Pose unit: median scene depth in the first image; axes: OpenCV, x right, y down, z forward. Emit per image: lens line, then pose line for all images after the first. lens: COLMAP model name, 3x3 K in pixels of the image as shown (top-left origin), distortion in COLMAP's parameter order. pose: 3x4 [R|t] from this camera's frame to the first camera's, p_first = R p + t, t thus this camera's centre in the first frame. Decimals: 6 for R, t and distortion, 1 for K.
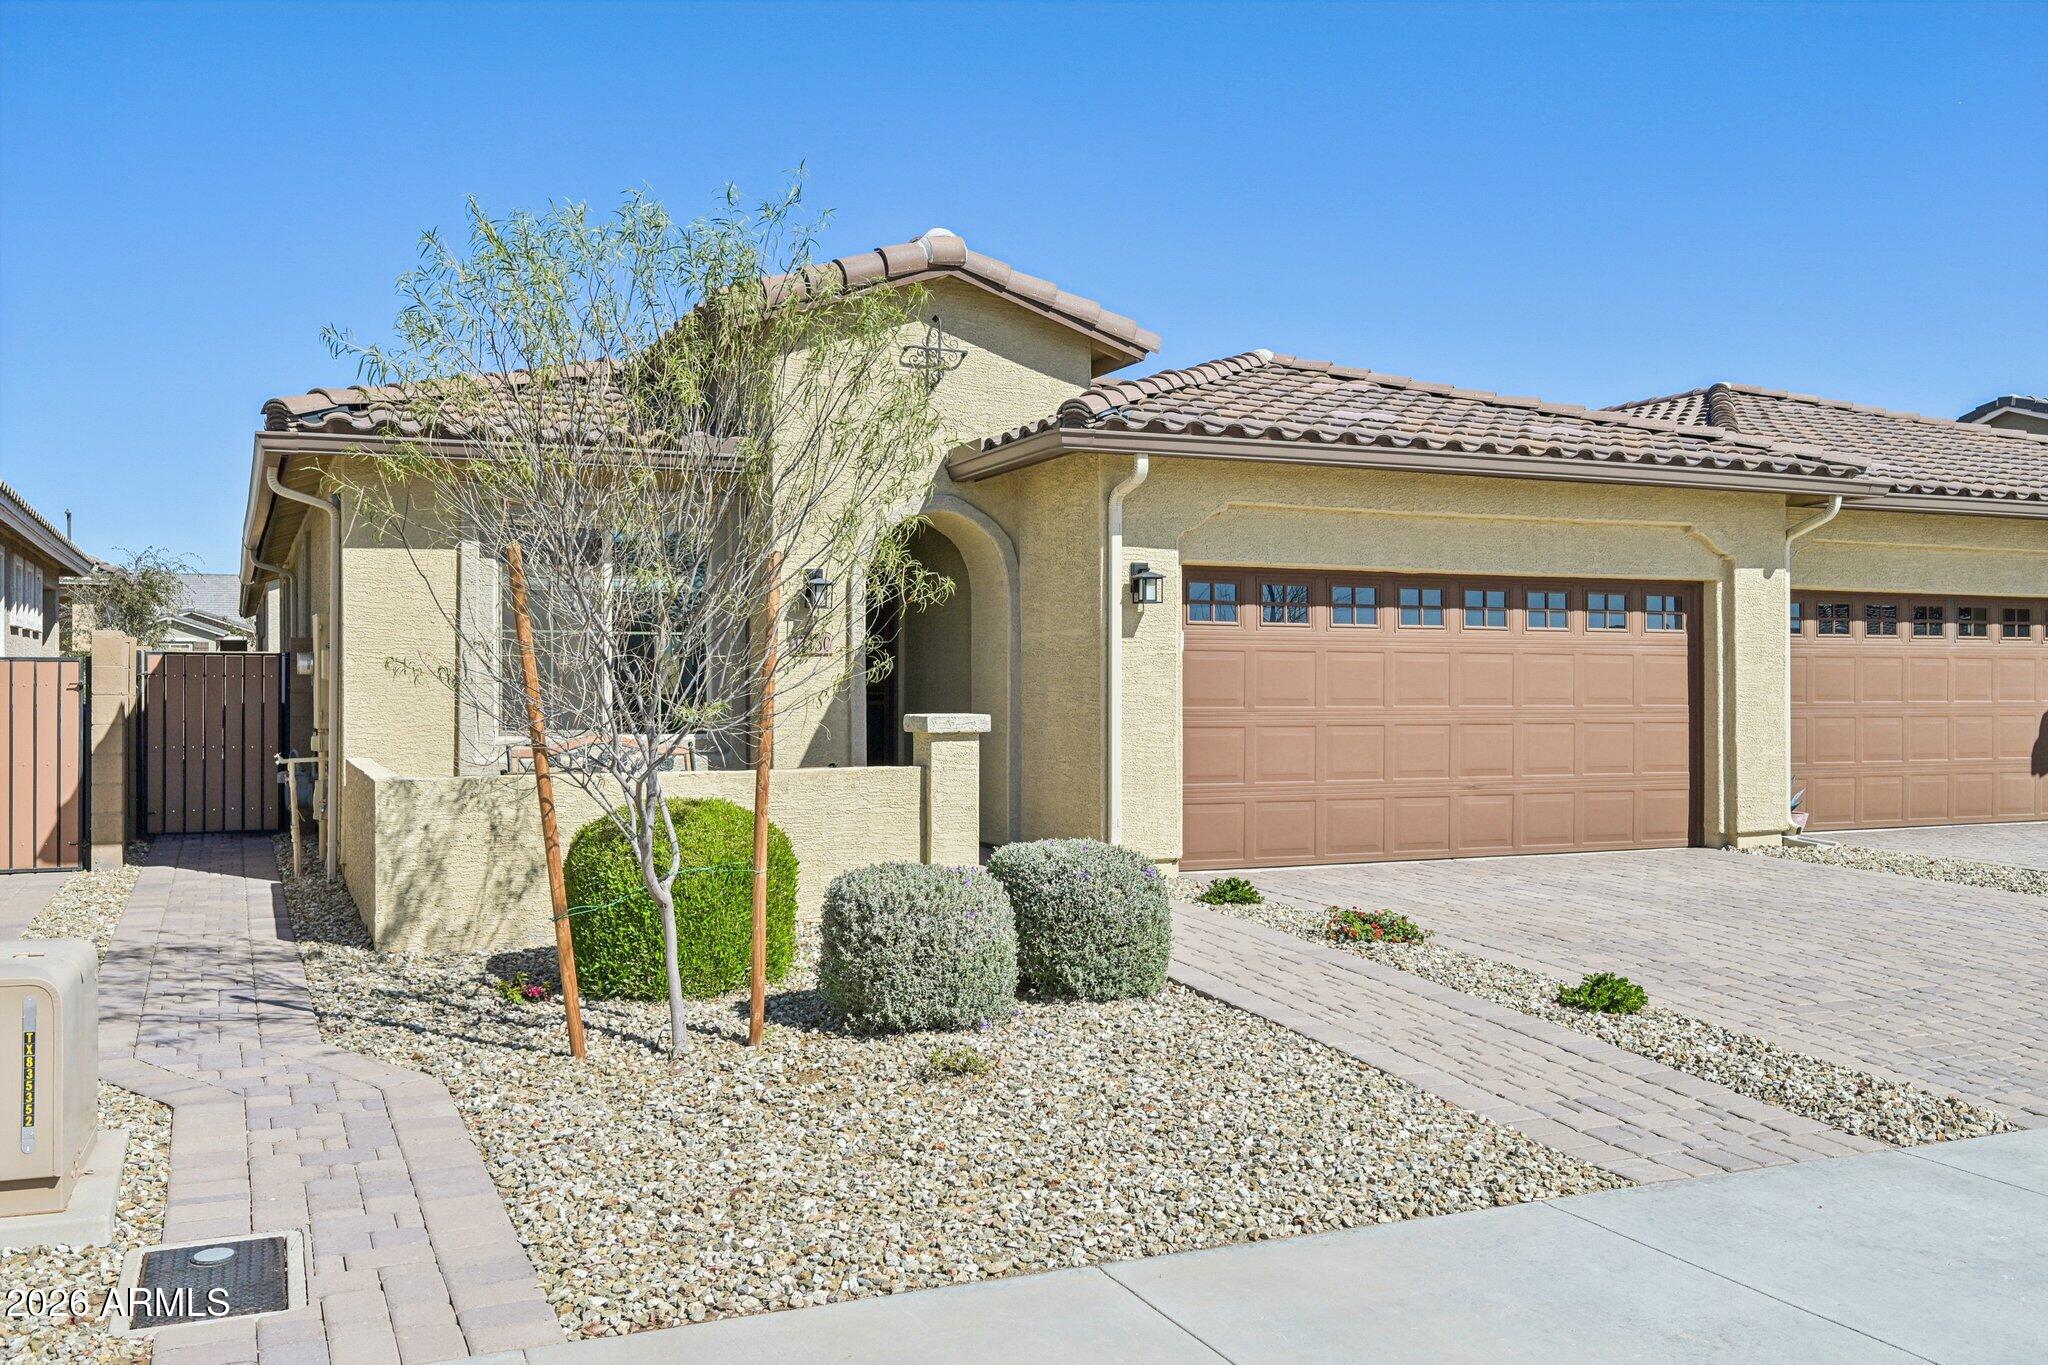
lens RADIAL K [[1829.7, 0, 1027.9], [0, 1829.7, 680.0], [0, 0, 1]] dist [-0.011947, -0.008564]
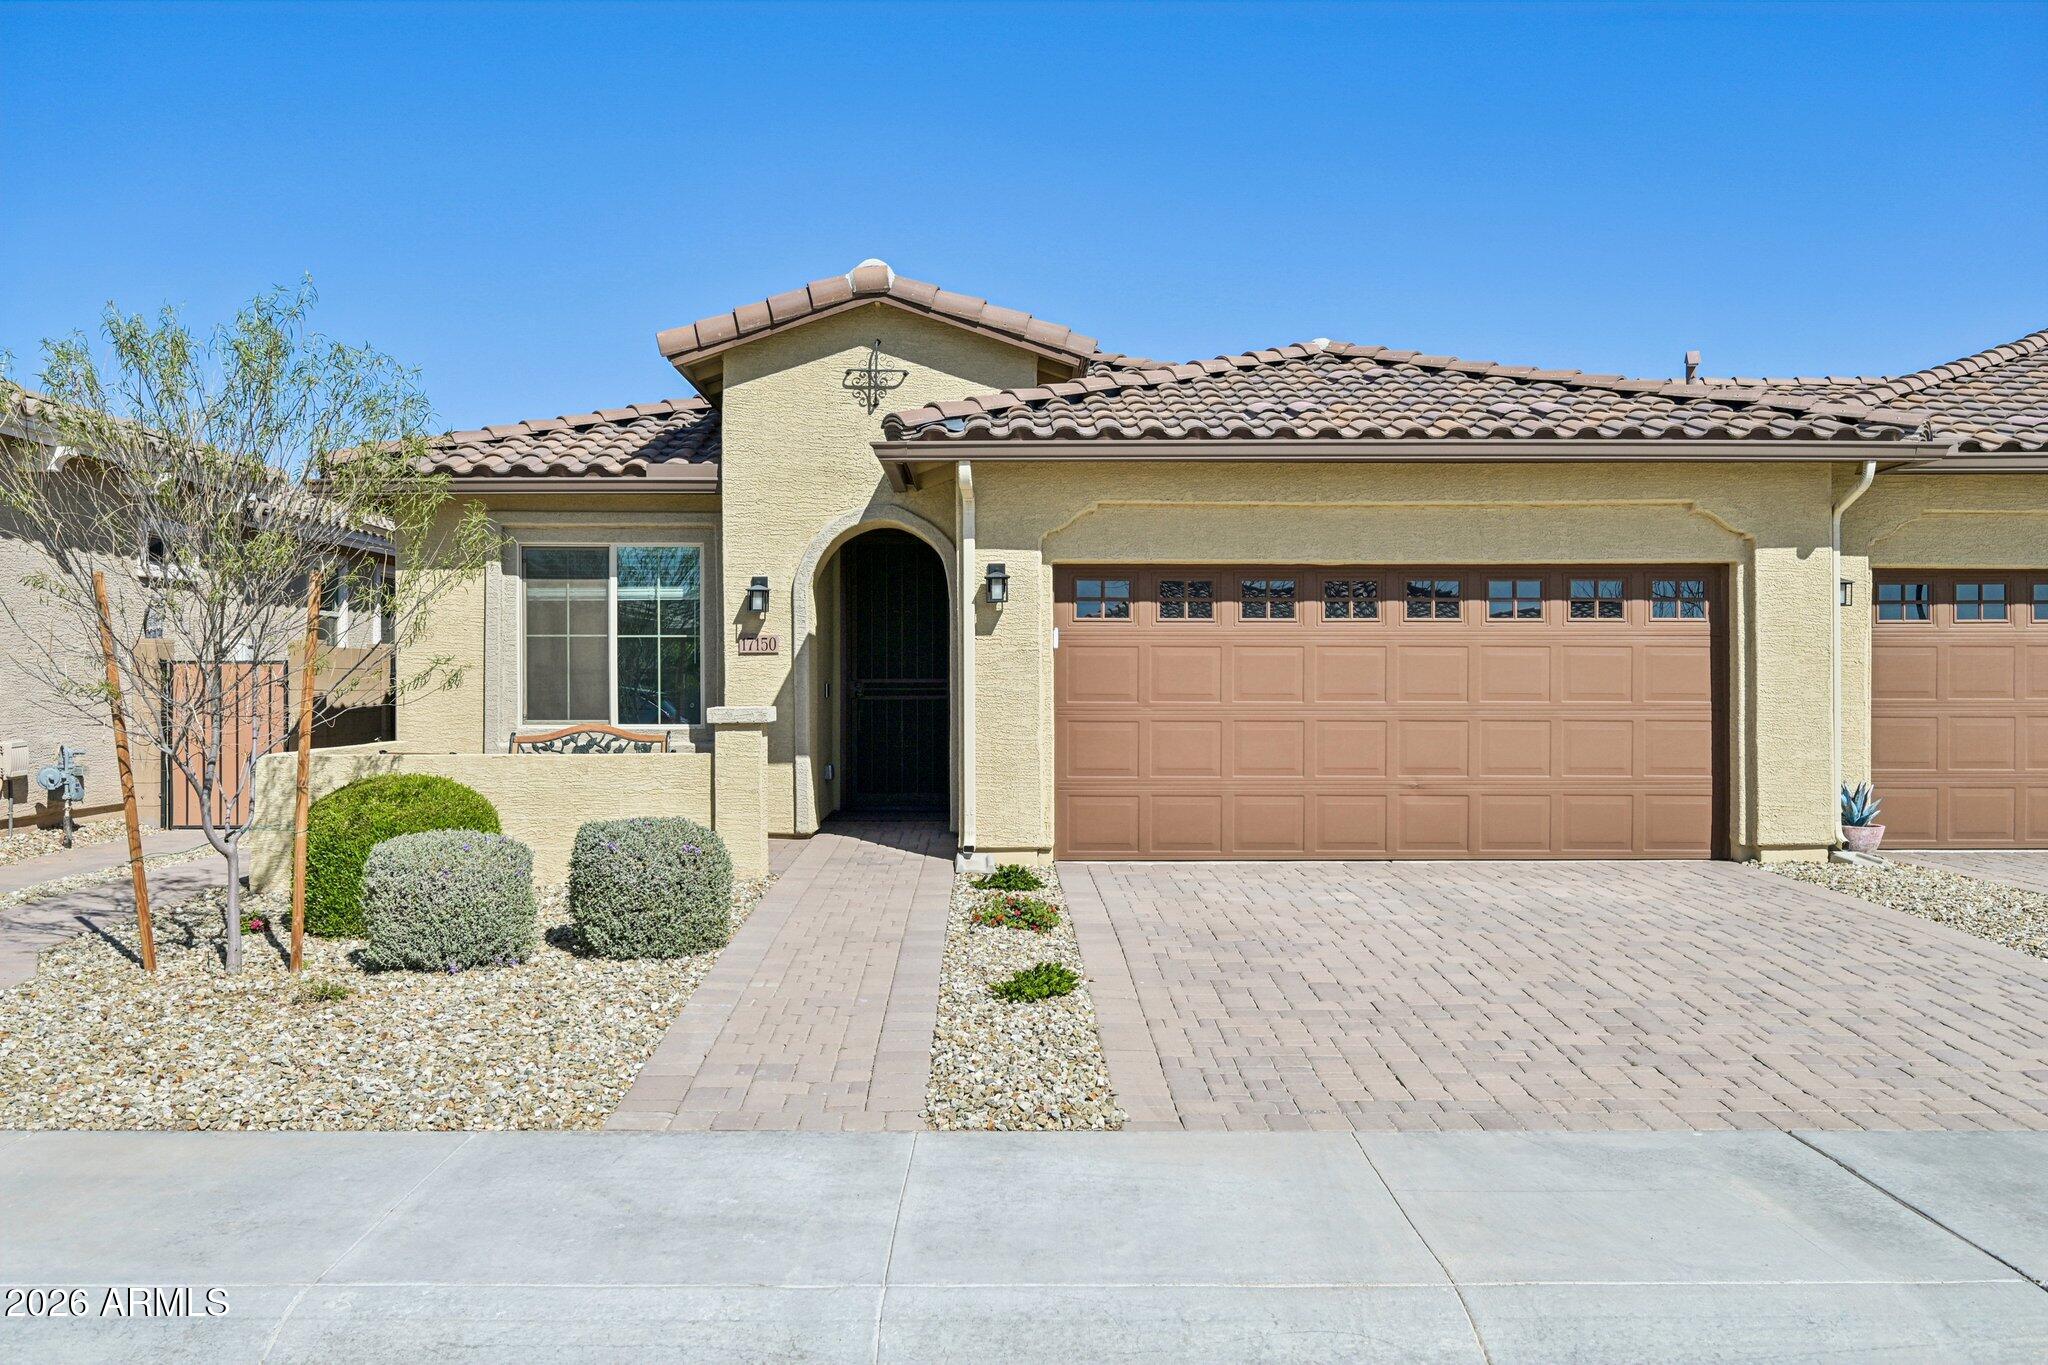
lens RADIAL K [[1829.7, 0, 1032.9], [0, 1829.7, 683.0], [0, 0, 1]] dist [-0.011947, -0.008564]
pose [[0.916210, -0.002398, -0.400692, 0.452582], [0.002493, 0.999997, -0.000285, 0.004248], [0.400691, -0.000738, 0.916213, 0.044696]]
